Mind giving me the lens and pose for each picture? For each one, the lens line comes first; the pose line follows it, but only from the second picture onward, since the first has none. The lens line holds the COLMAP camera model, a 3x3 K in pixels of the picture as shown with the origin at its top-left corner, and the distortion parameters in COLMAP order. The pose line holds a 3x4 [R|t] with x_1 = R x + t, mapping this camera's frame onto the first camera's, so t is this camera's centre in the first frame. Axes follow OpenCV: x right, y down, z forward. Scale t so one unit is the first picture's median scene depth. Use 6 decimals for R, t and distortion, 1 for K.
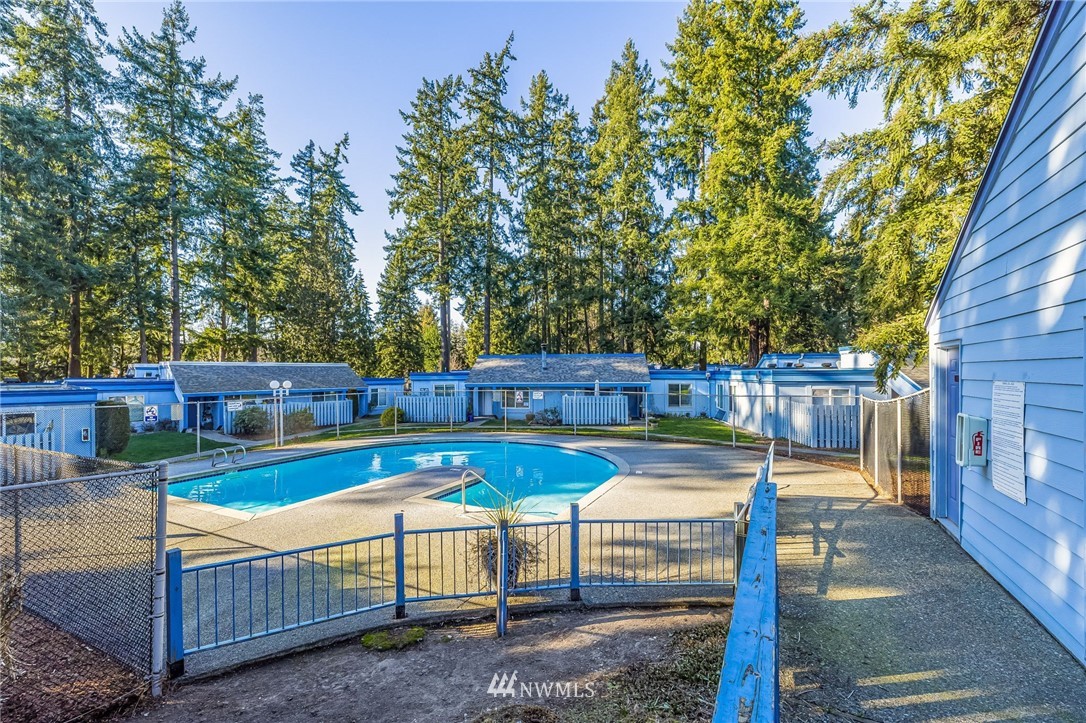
lens RADIAL K [[451.2, 0, 541.4], [0, 451.2, 356.3], [0, 0, 1]] dist [0.002035, 0.000008]
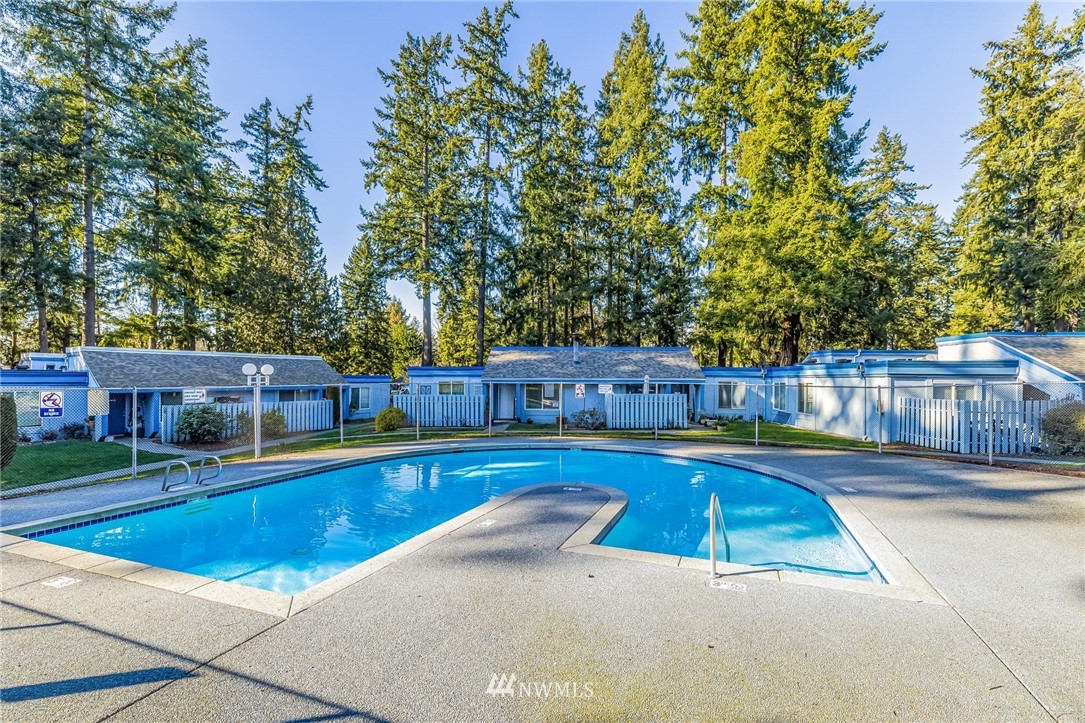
lens RADIAL K [[459.6, 0, 549.9], [0, 459.6, 366.2], [0, 0, 1]] dist [0.003372, 0.000261]
pose [[0.994110, 0.012349, 0.107673, -0.086101], [-0.012546, 0.999921, 0.001151, 0.021667], [-0.107650, -0.002495, 0.994186, 0.101258]]
